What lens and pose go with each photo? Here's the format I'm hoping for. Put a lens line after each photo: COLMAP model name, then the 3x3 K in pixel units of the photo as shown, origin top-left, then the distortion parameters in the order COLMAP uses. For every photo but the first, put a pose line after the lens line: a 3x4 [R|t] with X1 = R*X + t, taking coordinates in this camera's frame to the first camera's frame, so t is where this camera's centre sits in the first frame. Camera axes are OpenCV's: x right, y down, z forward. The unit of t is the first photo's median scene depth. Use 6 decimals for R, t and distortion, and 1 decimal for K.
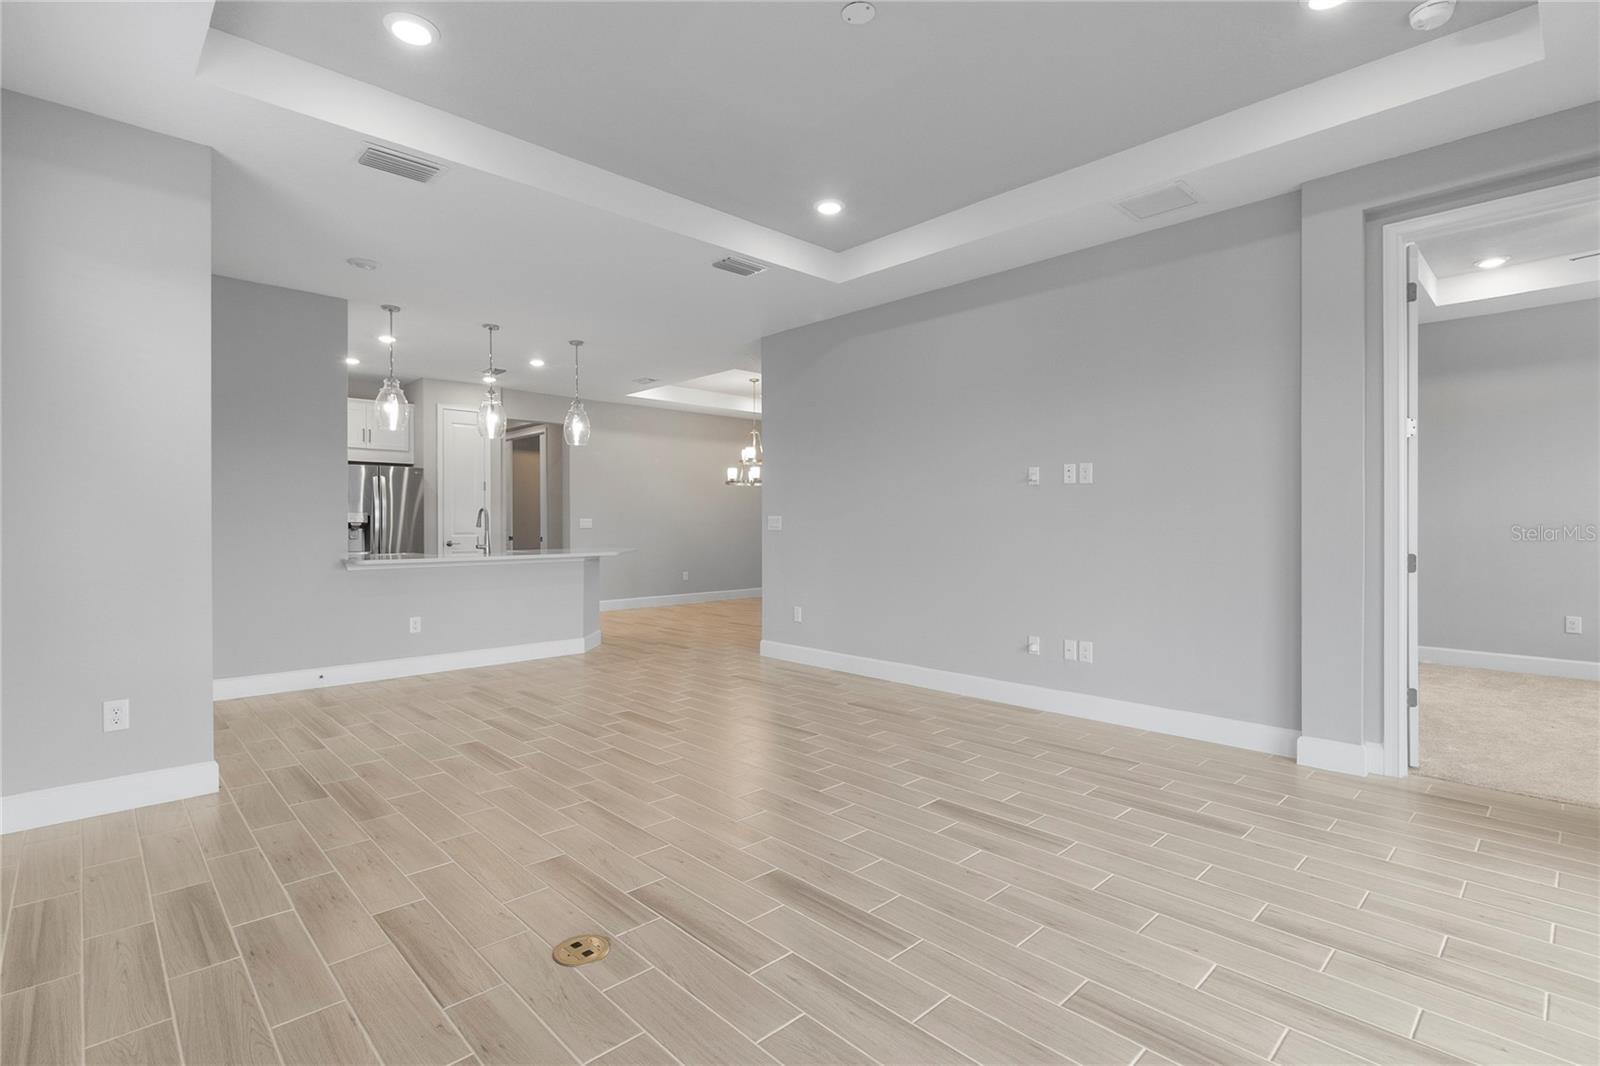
lens RADIAL K [[751.0, 0, 789.5], [0, 751.0, 524.6], [0, 0, 1]] dist [-0.000536, 0.002101]
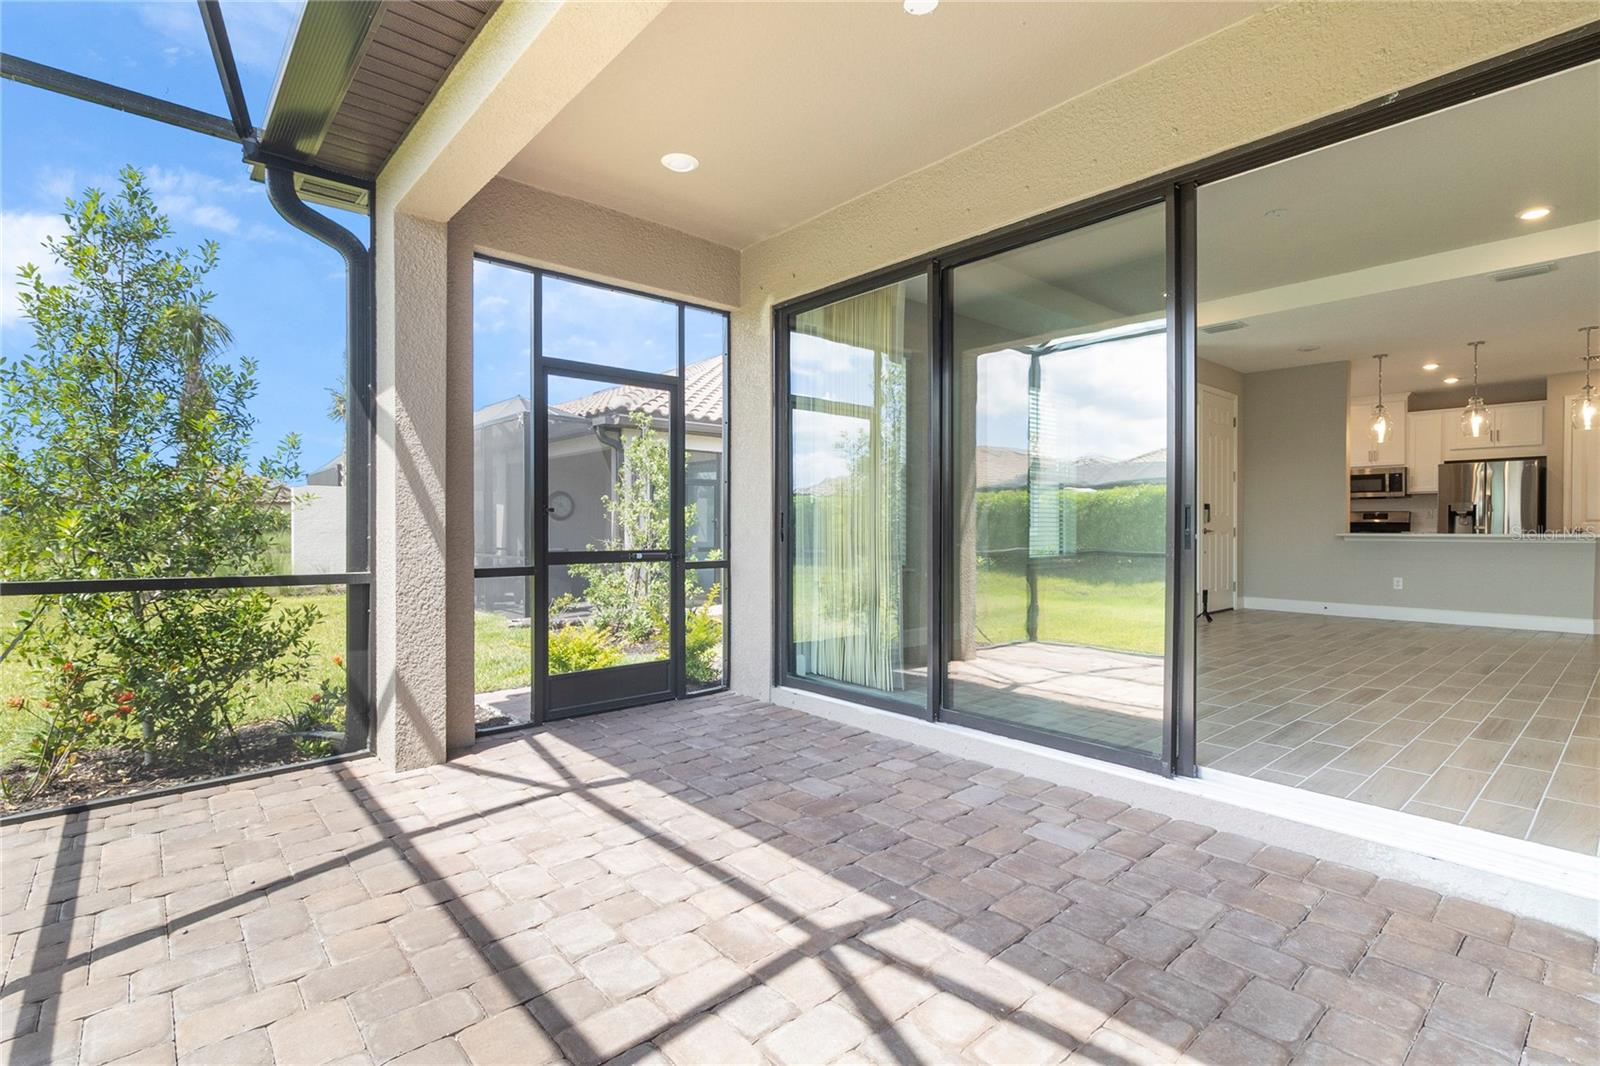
lens RADIAL K [[751.0, 0, 797.3], [0, 751.0, 534.9], [0, 0, 1]] dist [-0.000536, 0.002101]
pose [[-0.041194, 0.012652, -0.999071, 0.764939], [-0.003260, 0.999913, 0.012797, 0.027088], [0.999146, 0.003784, -0.041149, -0.027837]]
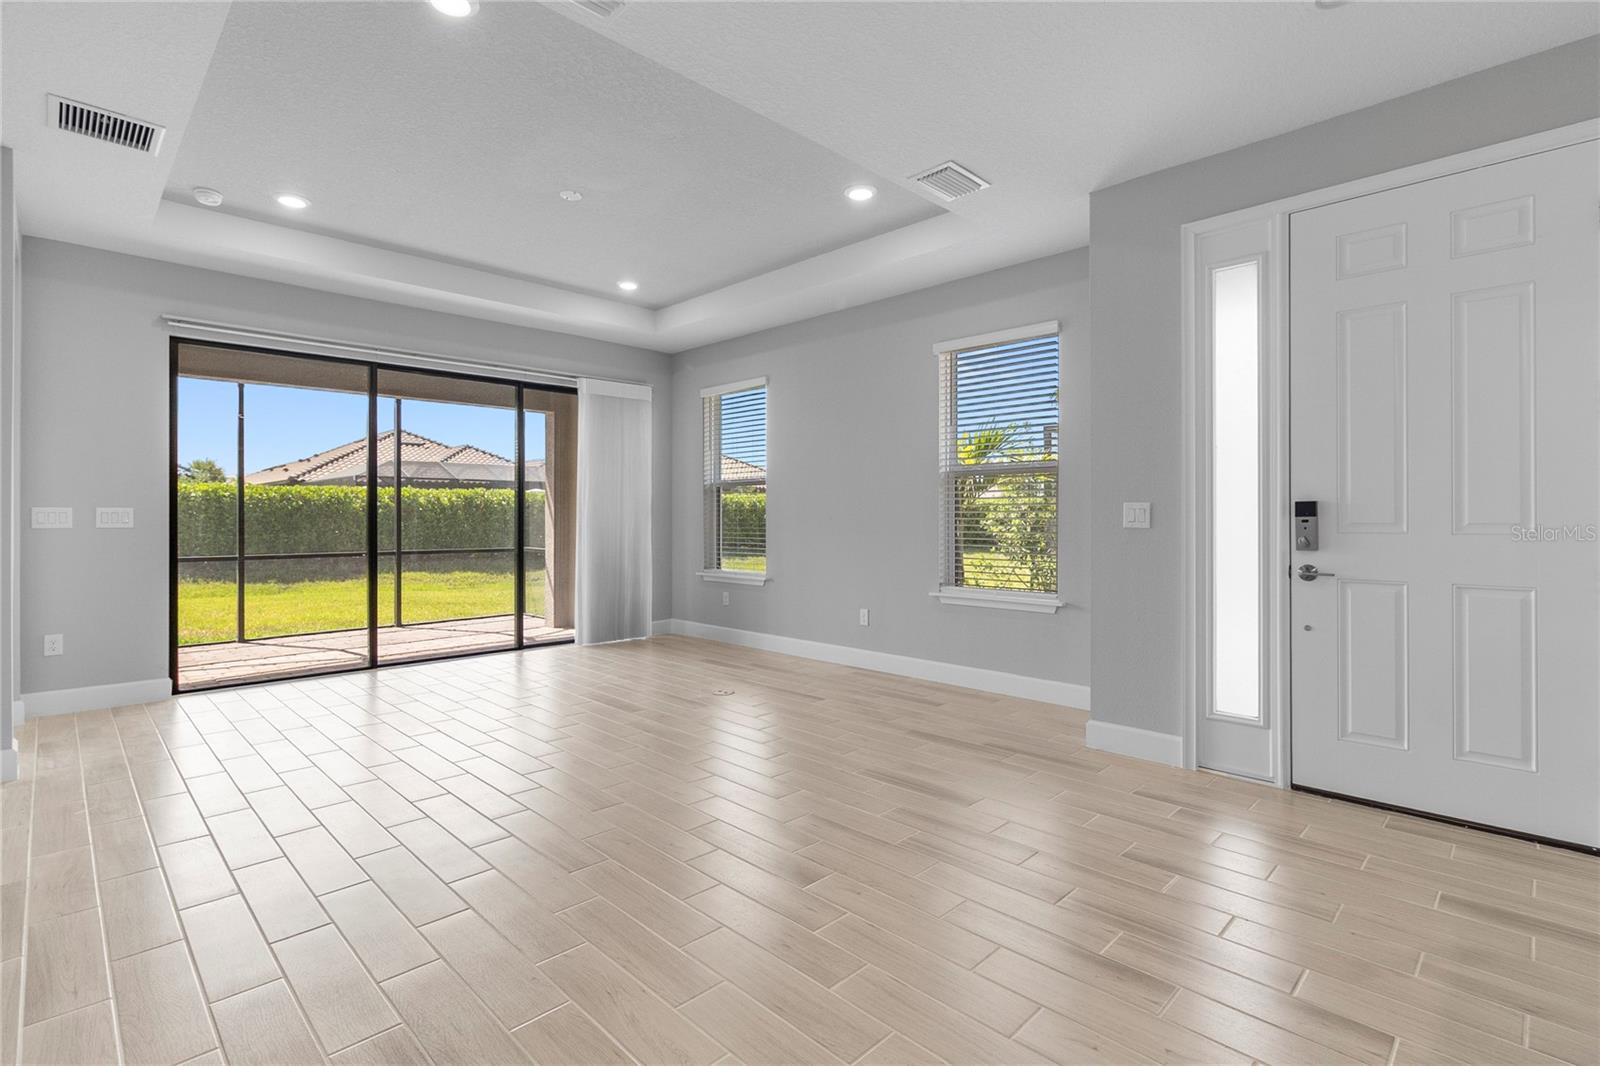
lens RADIAL K [[751.0, 0, 803.9], [0, 751.0, 516.5], [0, 0, 1]] dist [-0.000536, 0.002101]
pose [[-0.999566, 0.001879, -0.029400, -0.134550], [0.001848, 0.999998, 0.001108, -0.001282], [0.029402, 0.001053, -0.999567, 1.016884]]
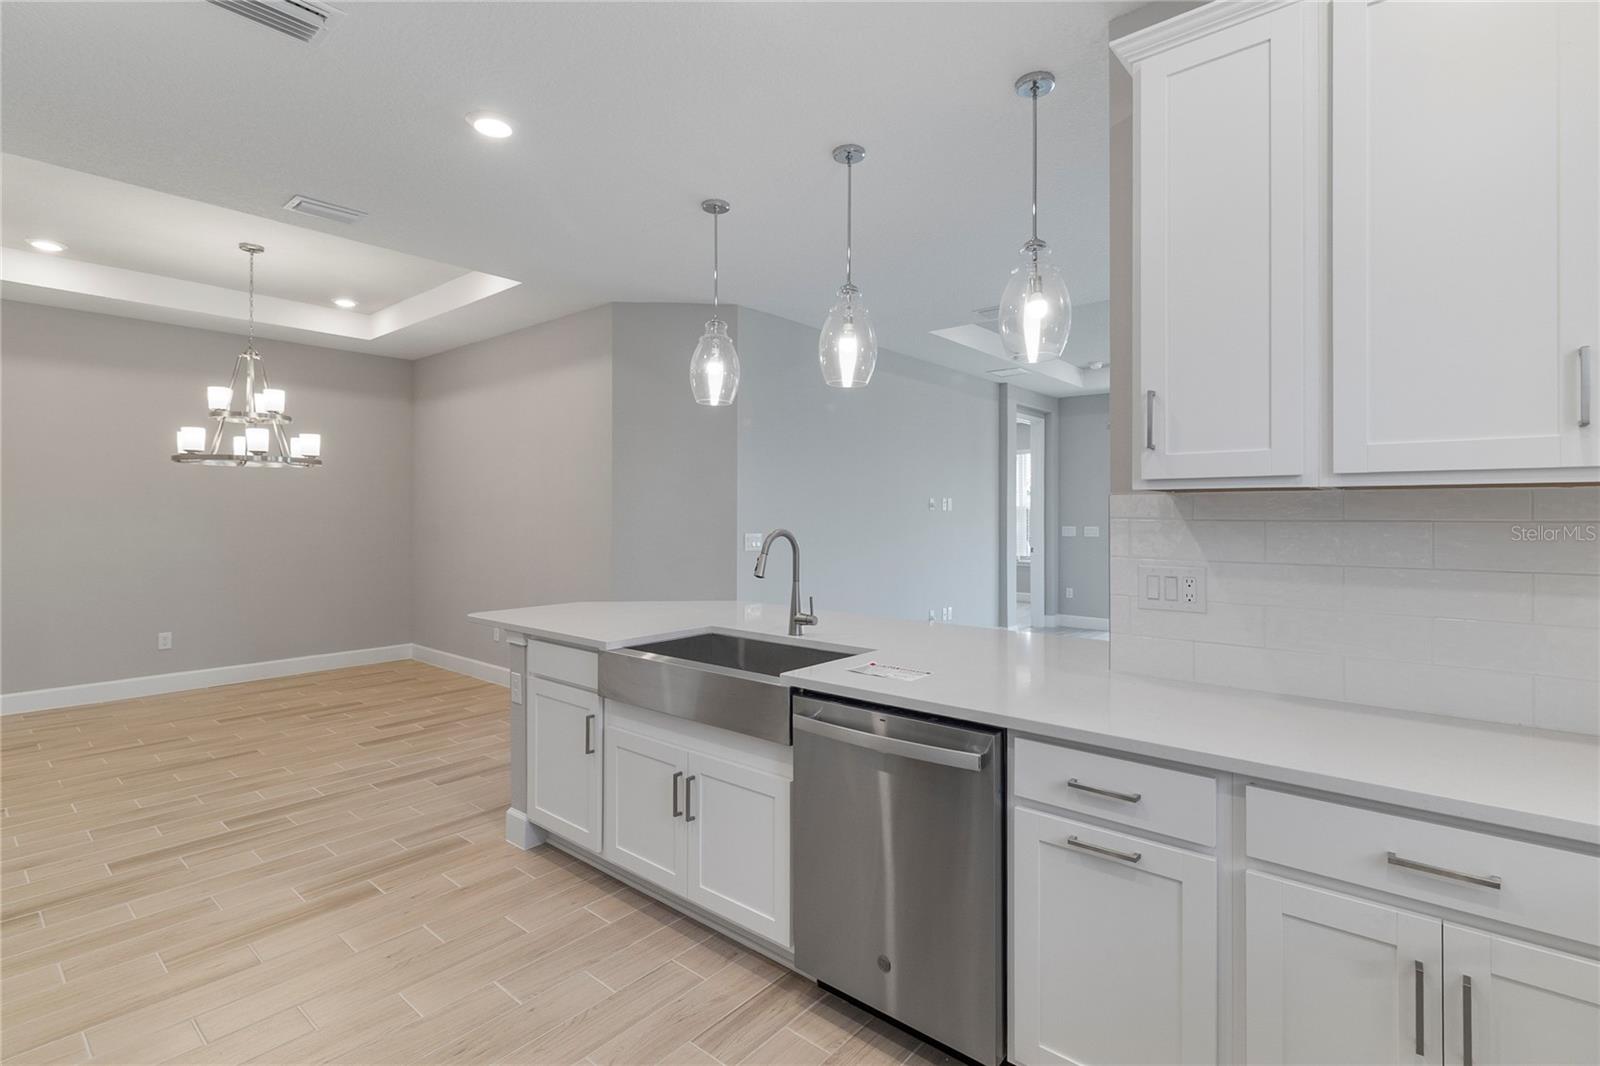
lens RADIAL K [[751.0, 0, 793.6], [0, 751.0, 518.8], [0, 0, 1]] dist [-0.000536, 0.002101]
pose [[-0.101042, -0.004057, 0.994874, -0.781650], [0.000867, 0.999991, 0.004166, -0.028642], [-0.994882, 0.001283, -0.101038, 0.975967]]
